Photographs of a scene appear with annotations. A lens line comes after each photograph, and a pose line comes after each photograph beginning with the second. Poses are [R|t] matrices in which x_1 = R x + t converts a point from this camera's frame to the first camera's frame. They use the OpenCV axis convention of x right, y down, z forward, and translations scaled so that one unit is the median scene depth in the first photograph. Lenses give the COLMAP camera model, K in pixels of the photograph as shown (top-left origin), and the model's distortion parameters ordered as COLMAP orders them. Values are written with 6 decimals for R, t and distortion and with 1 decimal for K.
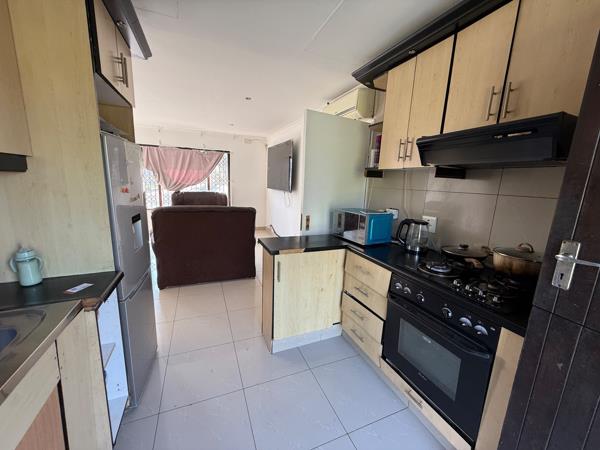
lens RADIAL K [[239.1, 0, 298.7], [0, 239.1, 225.9], [0, 0, 1]] dist [0.001693, 0.000381]
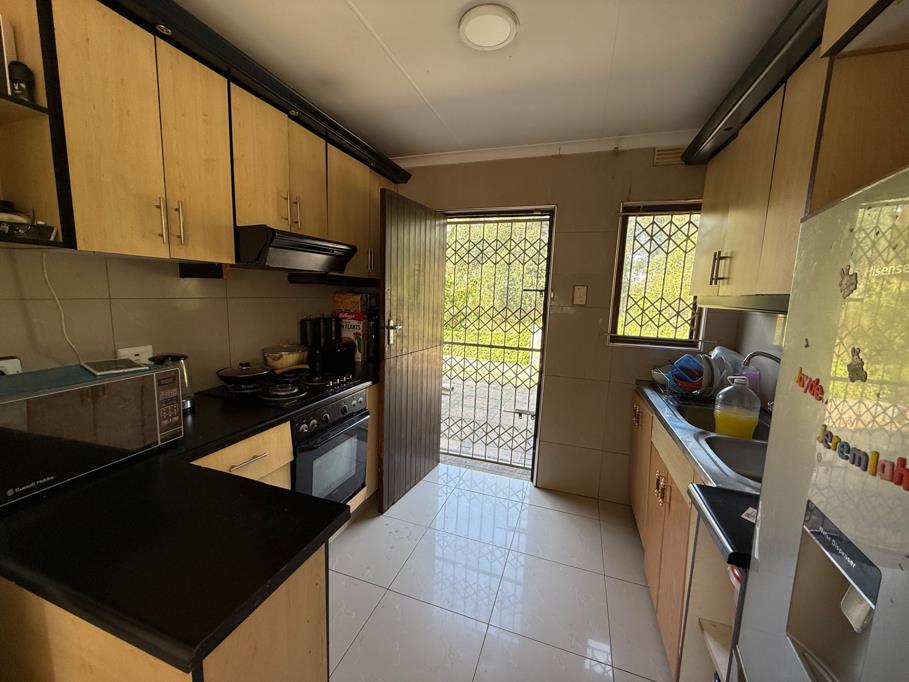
lens RADIAL K [[362.3, 0, 452.5], [0, 362.3, 342.4], [0, 0, 1]] dist [0.001693, 0.000381]
pose [[-0.743921, -0.144372, 0.652486, -0.643391], [0.073910, 0.952619, 0.295049, -0.312678], [-0.664167, 0.267719, -0.698003, 1.468843]]
